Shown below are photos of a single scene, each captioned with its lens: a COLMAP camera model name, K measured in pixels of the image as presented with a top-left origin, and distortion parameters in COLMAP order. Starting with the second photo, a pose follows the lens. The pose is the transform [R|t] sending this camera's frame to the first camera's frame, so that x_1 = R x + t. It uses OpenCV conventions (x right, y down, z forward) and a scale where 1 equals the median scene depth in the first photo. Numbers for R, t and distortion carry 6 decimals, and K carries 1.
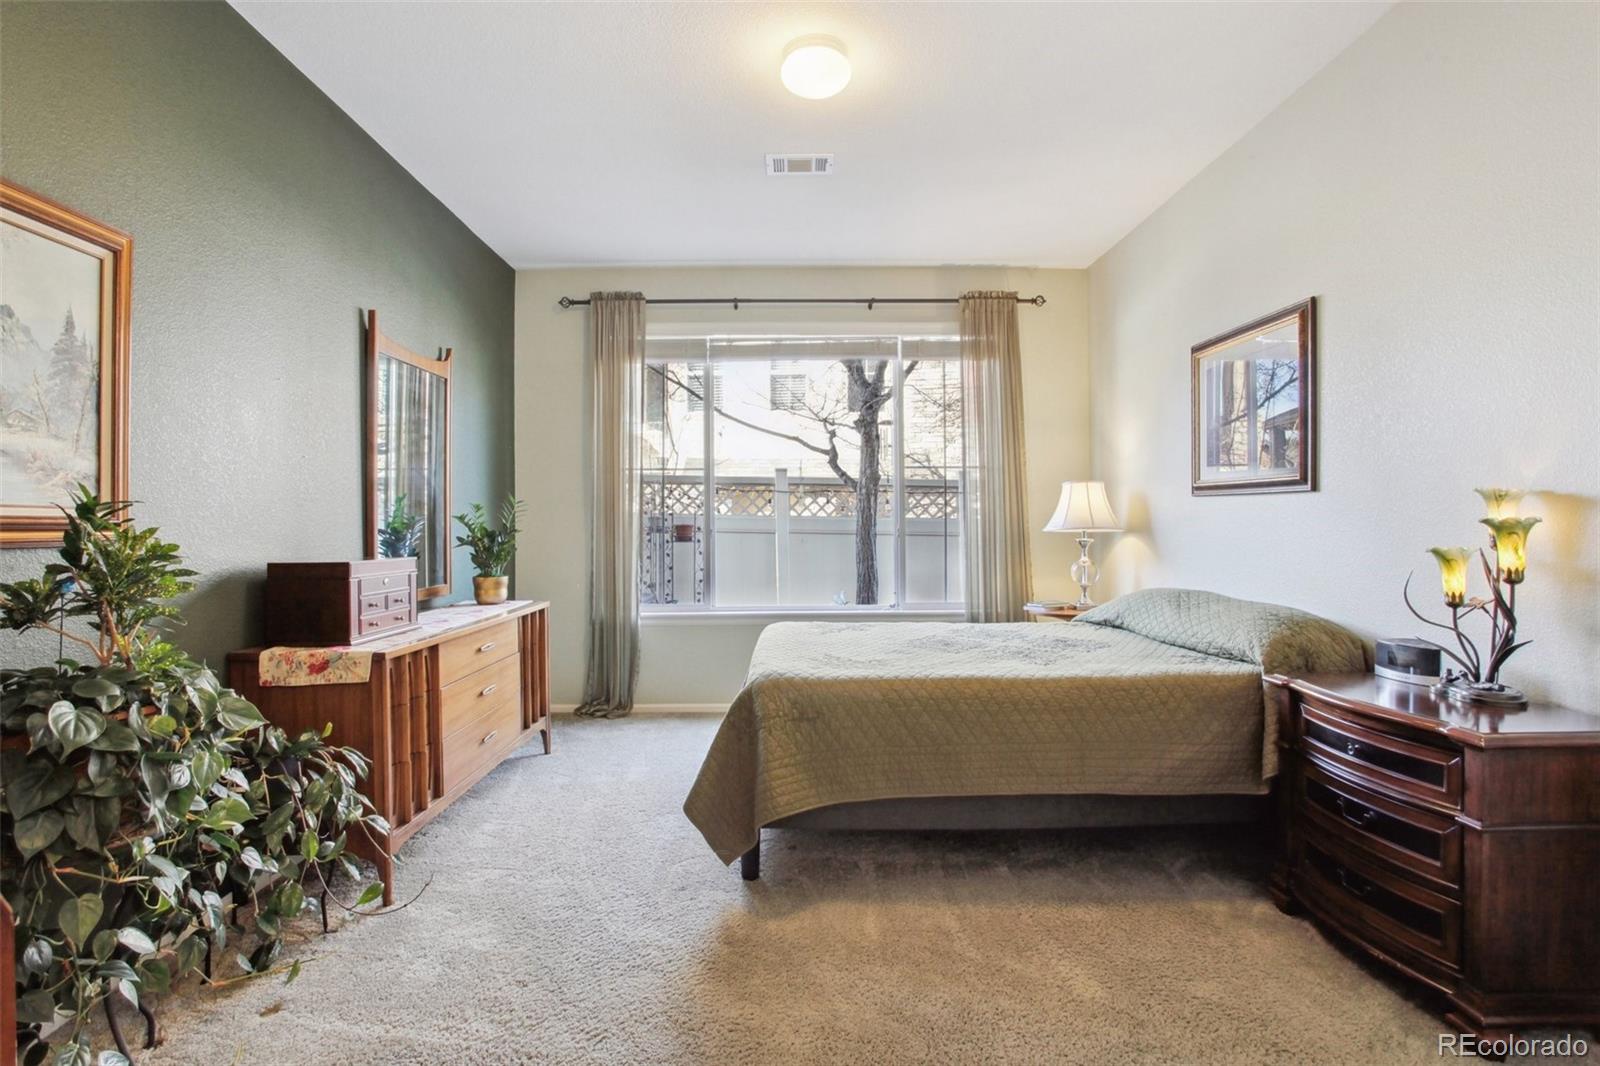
lens RADIAL K [[780.4, 0, 804.6], [0, 780.4, 525.3], [0, 0, 1]] dist [-0.075050, 0.037340]
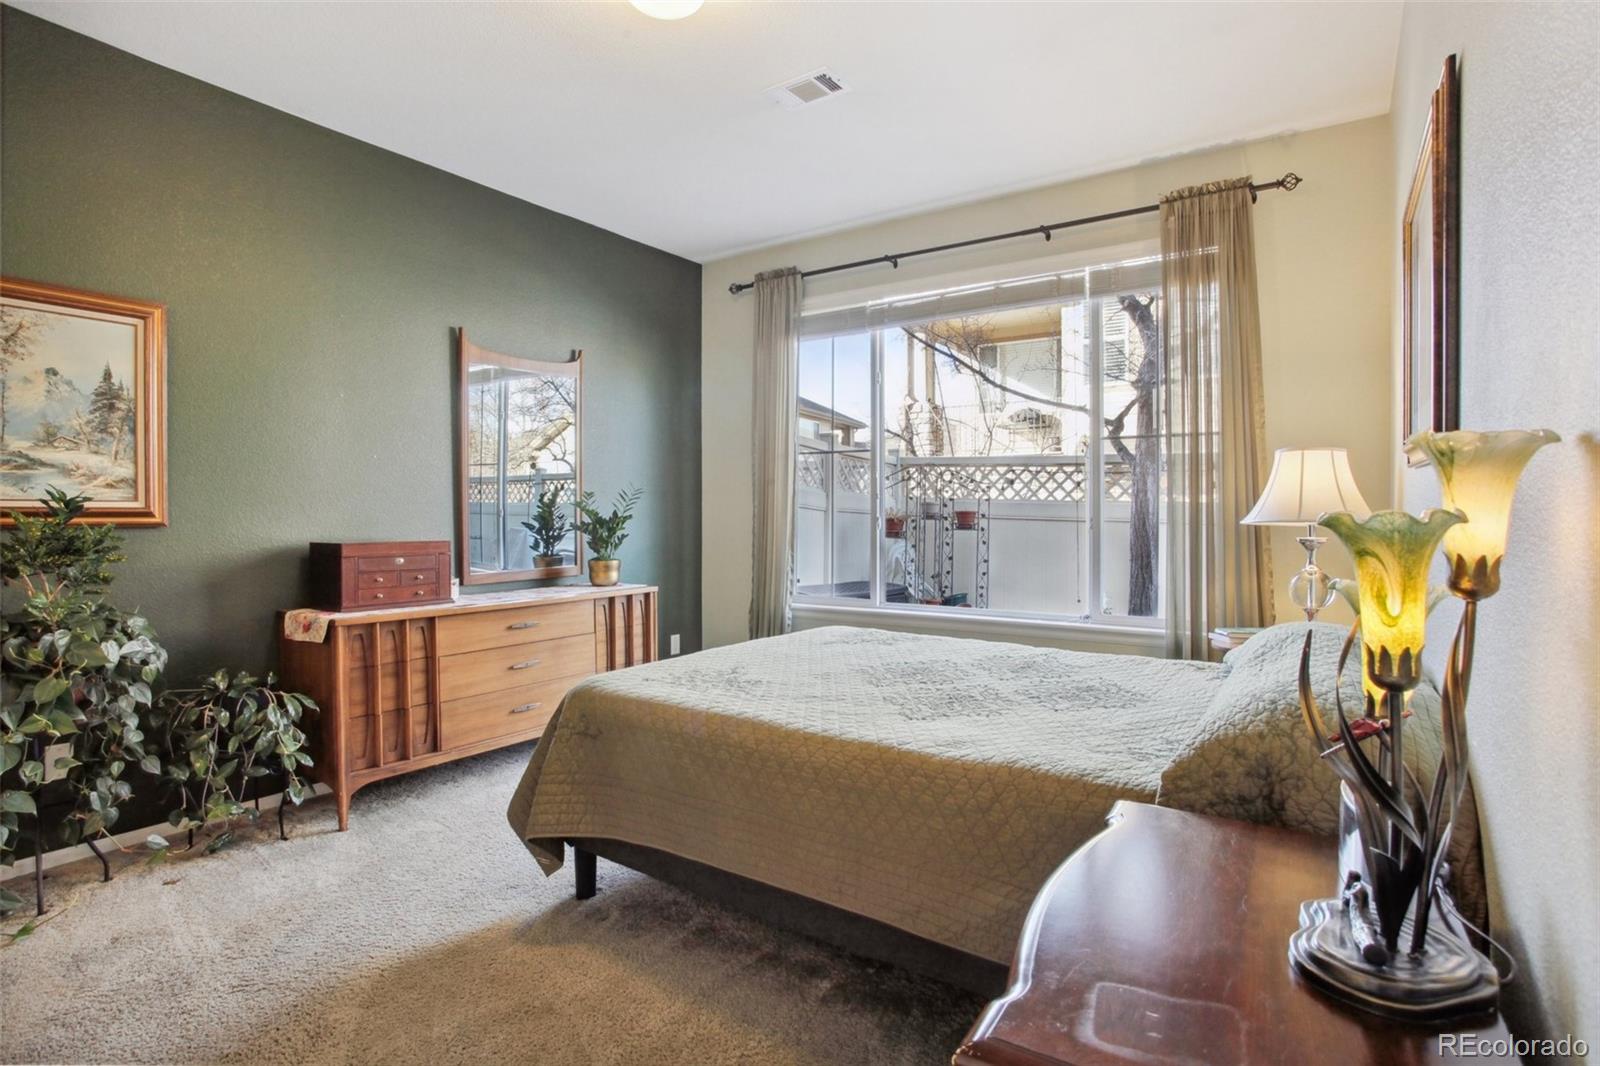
lens RADIAL K [[800.7, 0, 799.3], [0, 800.7, 522.7], [0, 0, 1]] dist [-0.087112, 0.041323]
pose [[0.817707, 0.011487, -0.575519, 0.448462], [-0.002206, 0.999856, 0.016822, -0.004405], [0.575630, -0.012486, 0.817615, 0.257251]]
